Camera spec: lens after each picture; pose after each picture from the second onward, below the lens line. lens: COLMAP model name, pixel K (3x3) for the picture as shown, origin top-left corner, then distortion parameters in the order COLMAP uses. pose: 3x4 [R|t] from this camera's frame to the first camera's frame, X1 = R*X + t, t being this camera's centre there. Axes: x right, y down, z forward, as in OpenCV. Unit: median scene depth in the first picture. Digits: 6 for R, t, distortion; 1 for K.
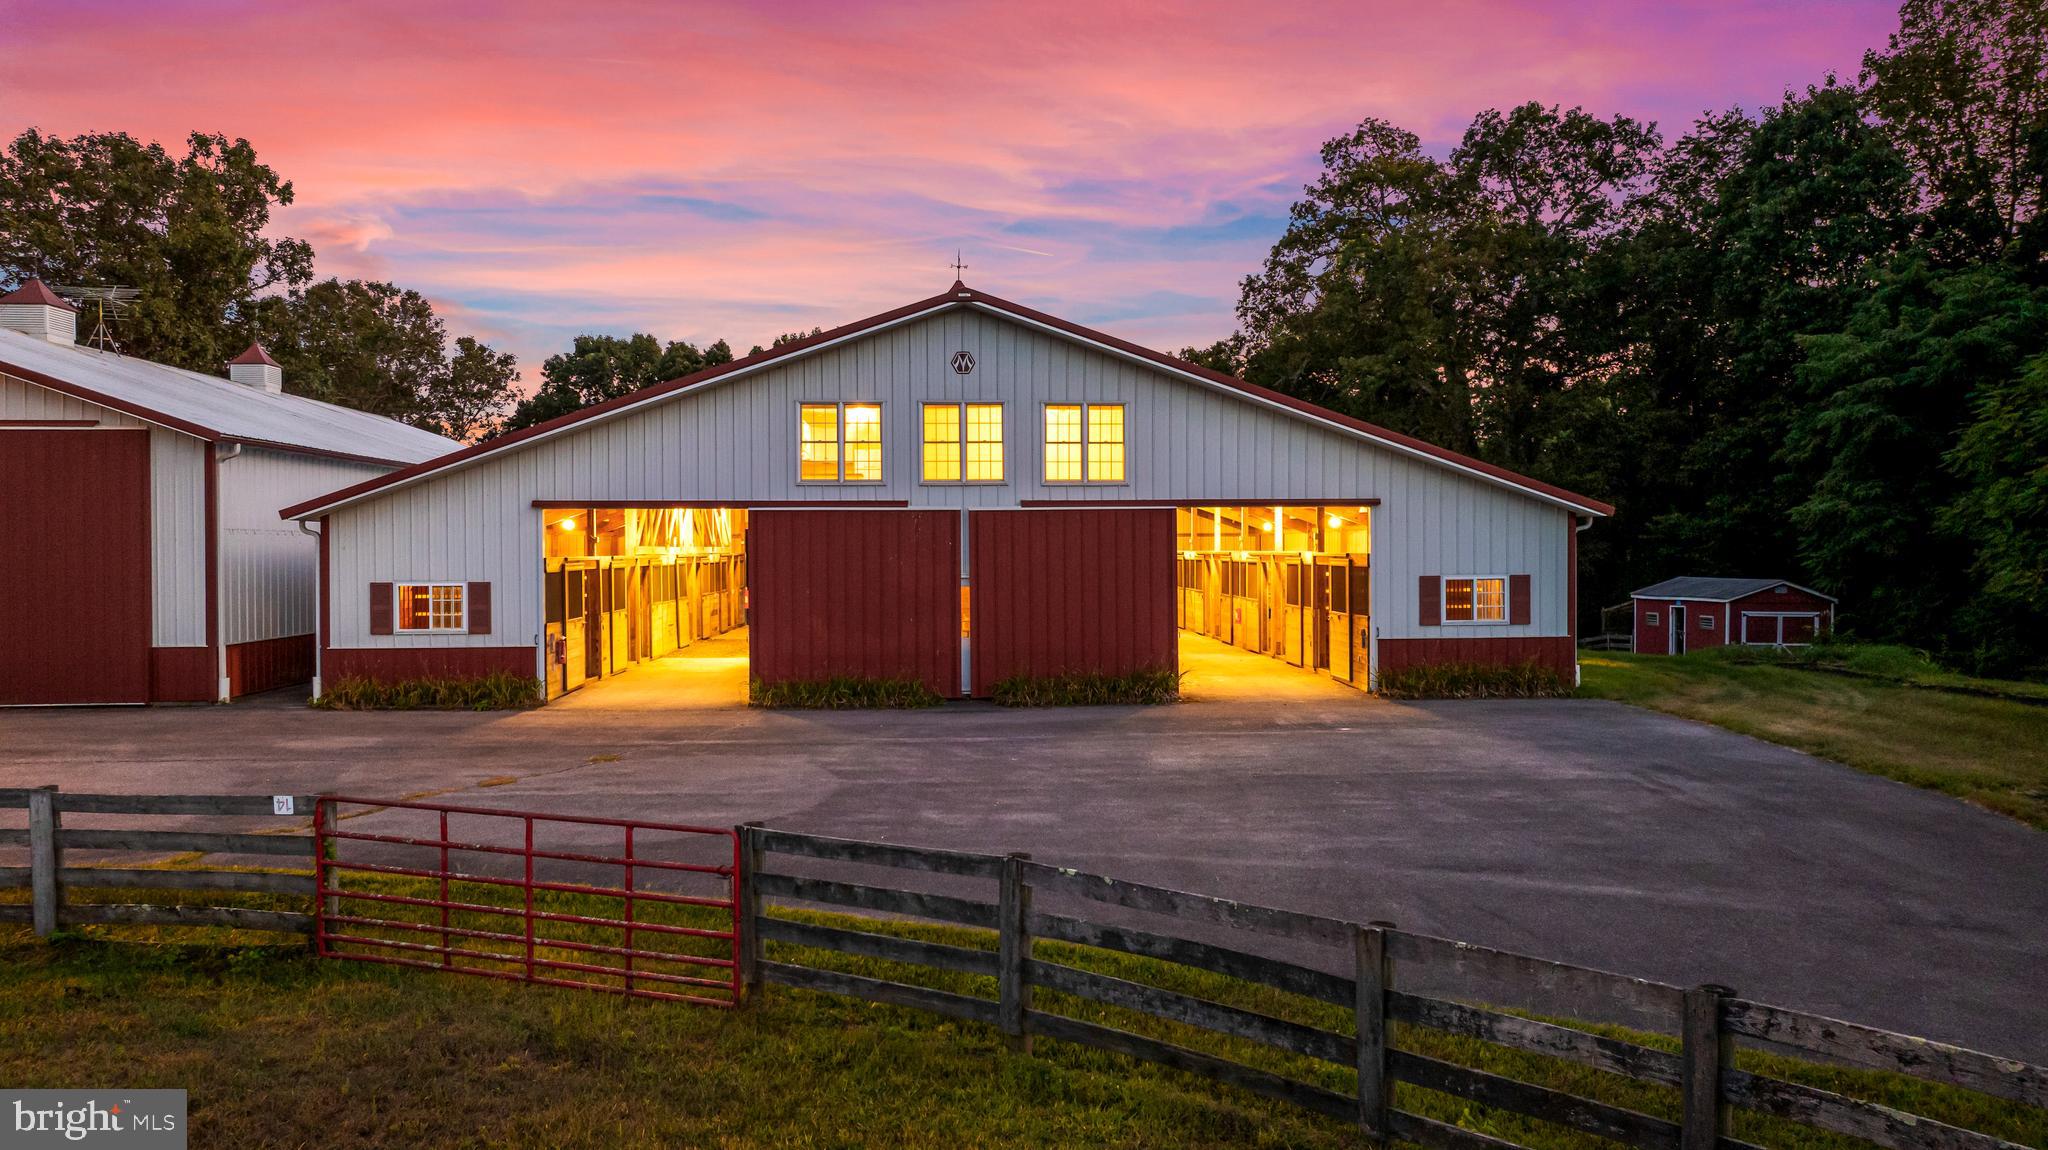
lens RADIAL K [[1426.3, 0, 1024.0], [0, 1426.3, 575.0], [0, 0, 1]] dist [-0.000663, -0.002610]
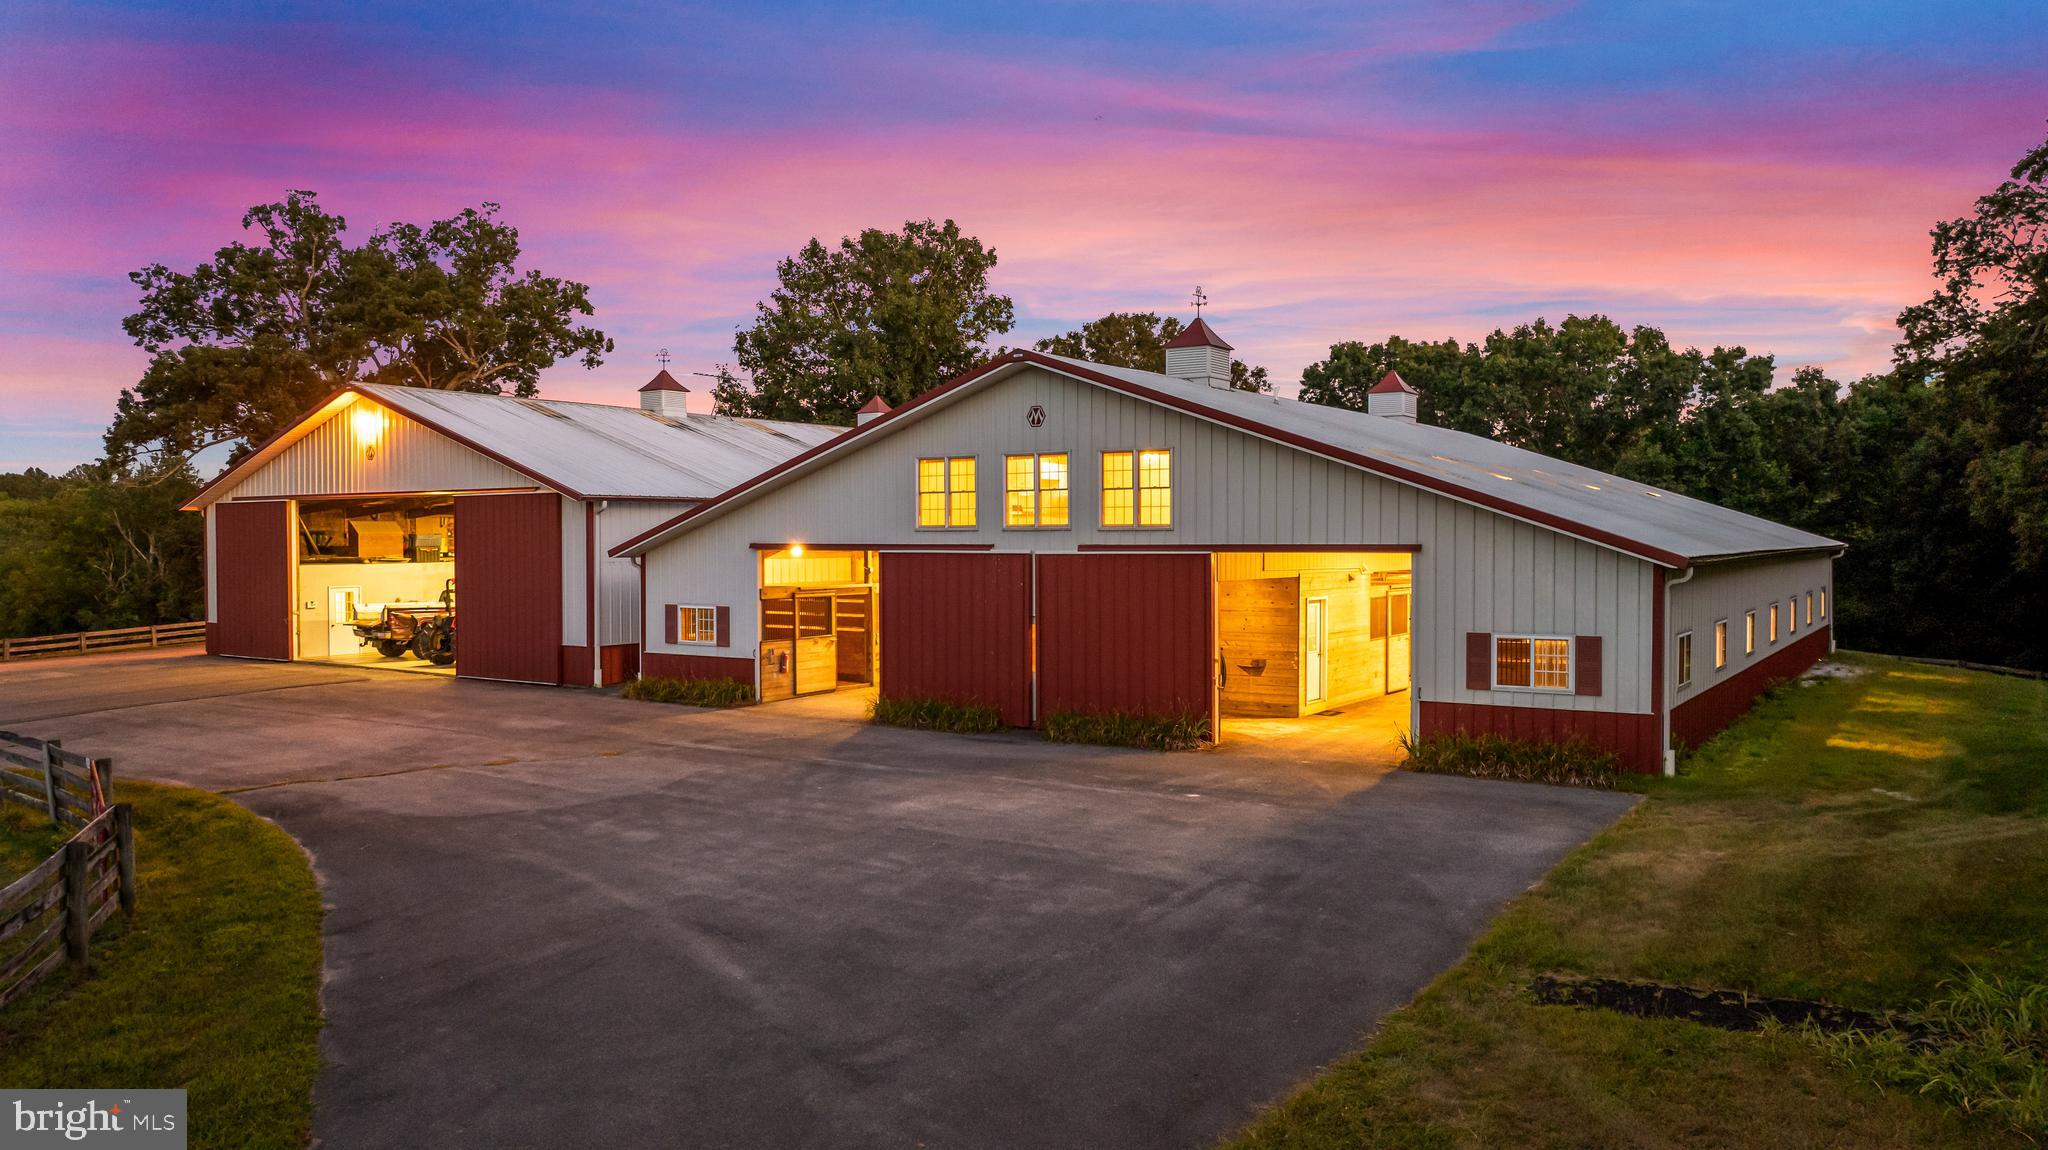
lens RADIAL K [[1426.3, 0, 1024.0], [0, 1426.3, 575.0], [0, 0, 1]] dist [-0.000663, -0.002610]
pose [[0.799160, 0.018443, -0.600835, 0.594985], [-0.012399, 0.999822, 0.014197, -0.044294], [0.600990, -0.003896, 0.799247, 0.136660]]
